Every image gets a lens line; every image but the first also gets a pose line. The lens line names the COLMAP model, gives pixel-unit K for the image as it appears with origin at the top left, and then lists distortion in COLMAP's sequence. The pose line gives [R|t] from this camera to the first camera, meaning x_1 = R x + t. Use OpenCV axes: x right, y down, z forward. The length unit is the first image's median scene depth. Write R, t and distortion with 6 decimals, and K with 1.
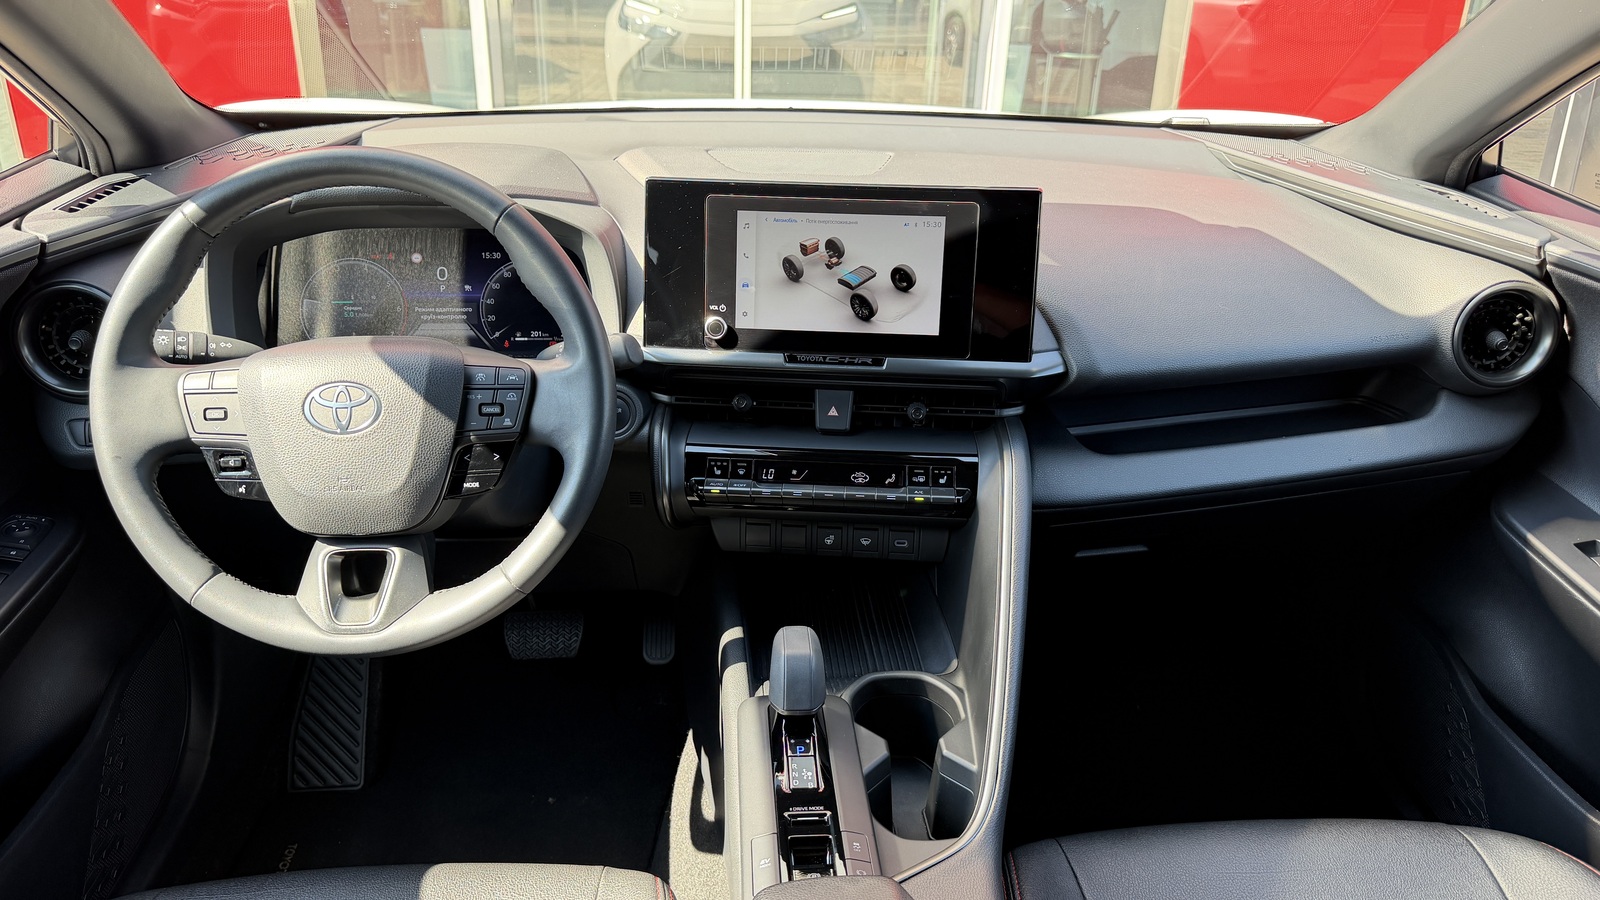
lens RADIAL K [[1141.0, 0, 816.0], [0, 1141.0, 453.6], [0, 0, 1]] dist [0.102306, -0.147006]
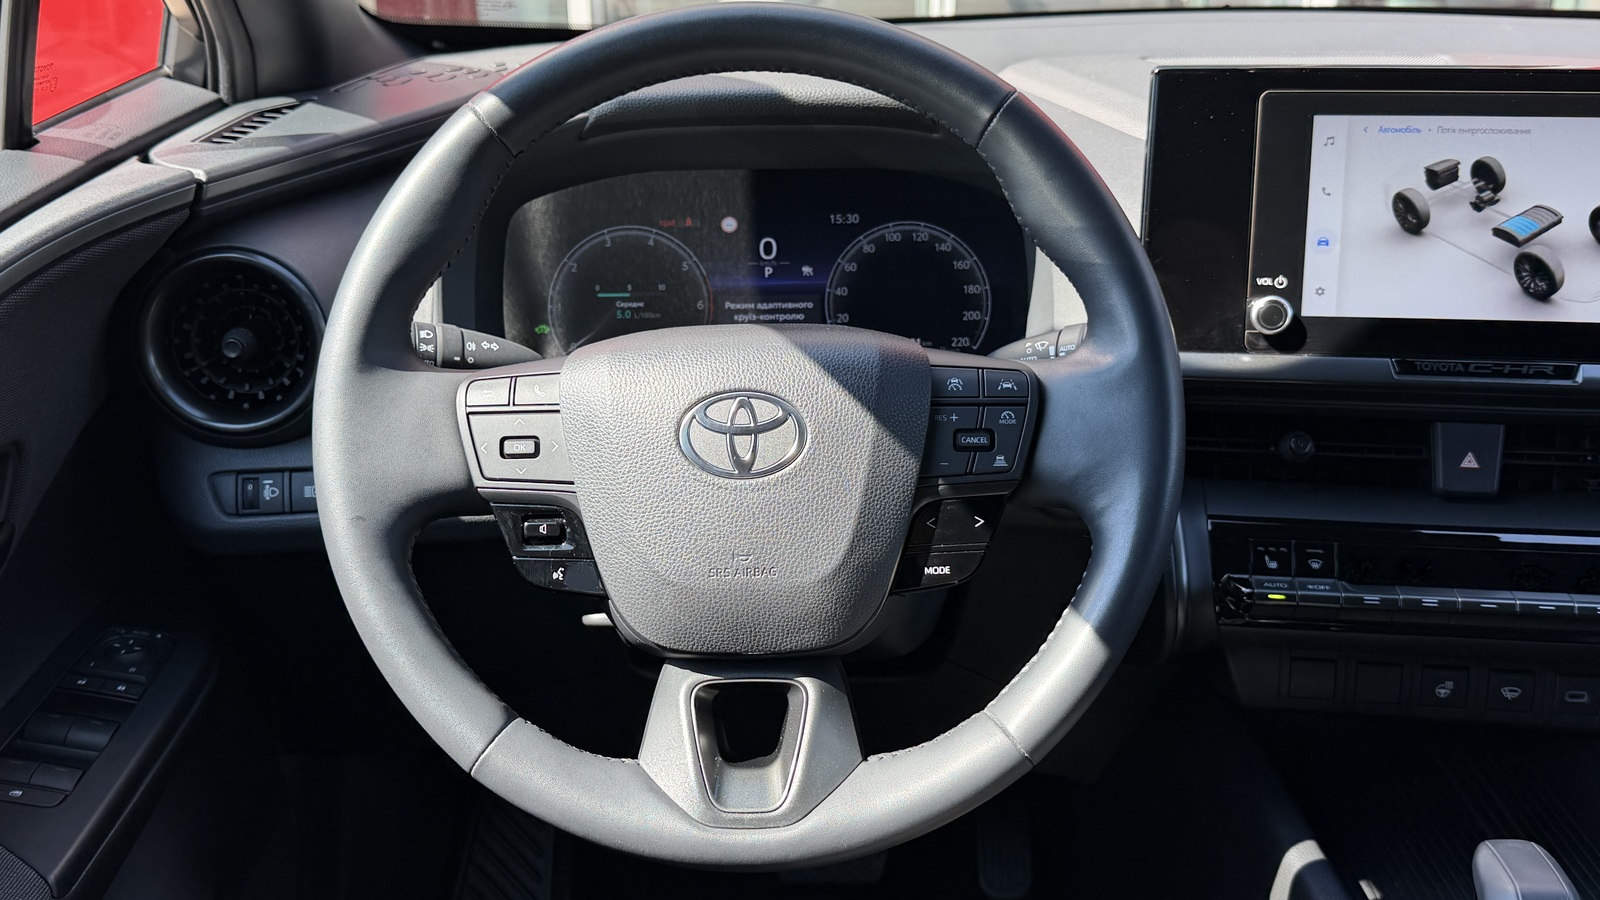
lens RADIAL K [[1590.9, 0, 793.6], [0, 1590.9, 455.1], [0, 0, 1]] dist [0.212611, -0.486141]
pose [[0.996354, -0.000205, -0.085310, -0.262817], [-0.007096, 0.996333, -0.085271, 0.033285], [0.085015, 0.085565, 0.992699, 0.169127]]
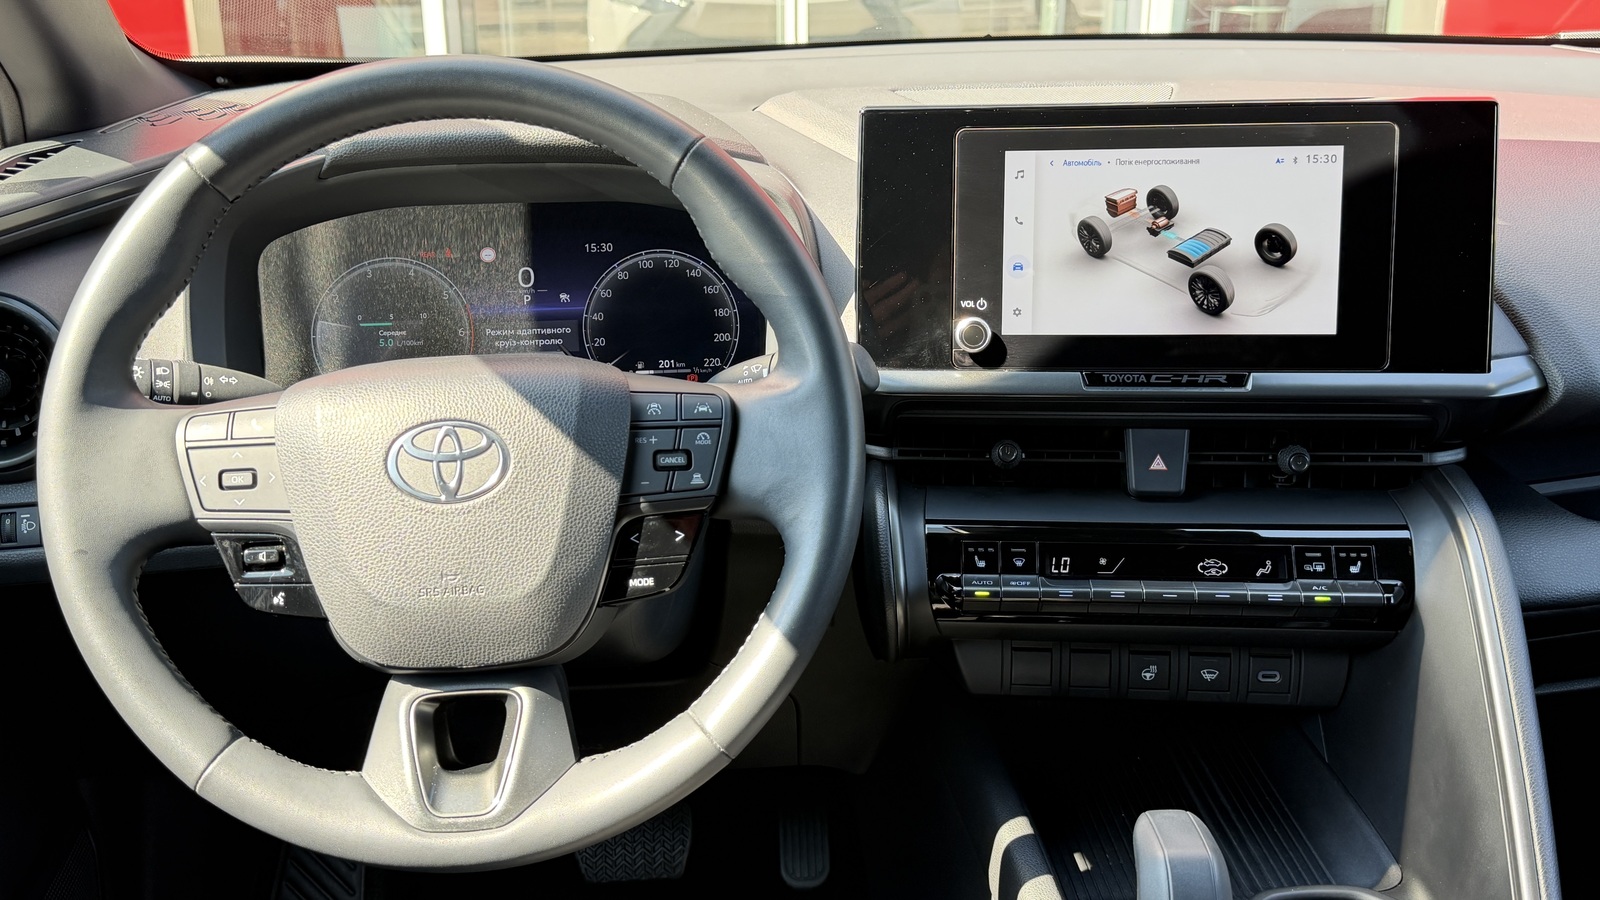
lens RADIAL K [[1590.9, 0, 793.6], [0, 1590.9, 455.1], [0, 0, 1]] dist [0.212611, -0.486141]
pose [[0.999177, -0.028272, -0.029085, -0.165247], [0.025657, 0.995910, -0.086634, 0.030912], [0.031415, 0.085816, 0.995816, 0.120846]]
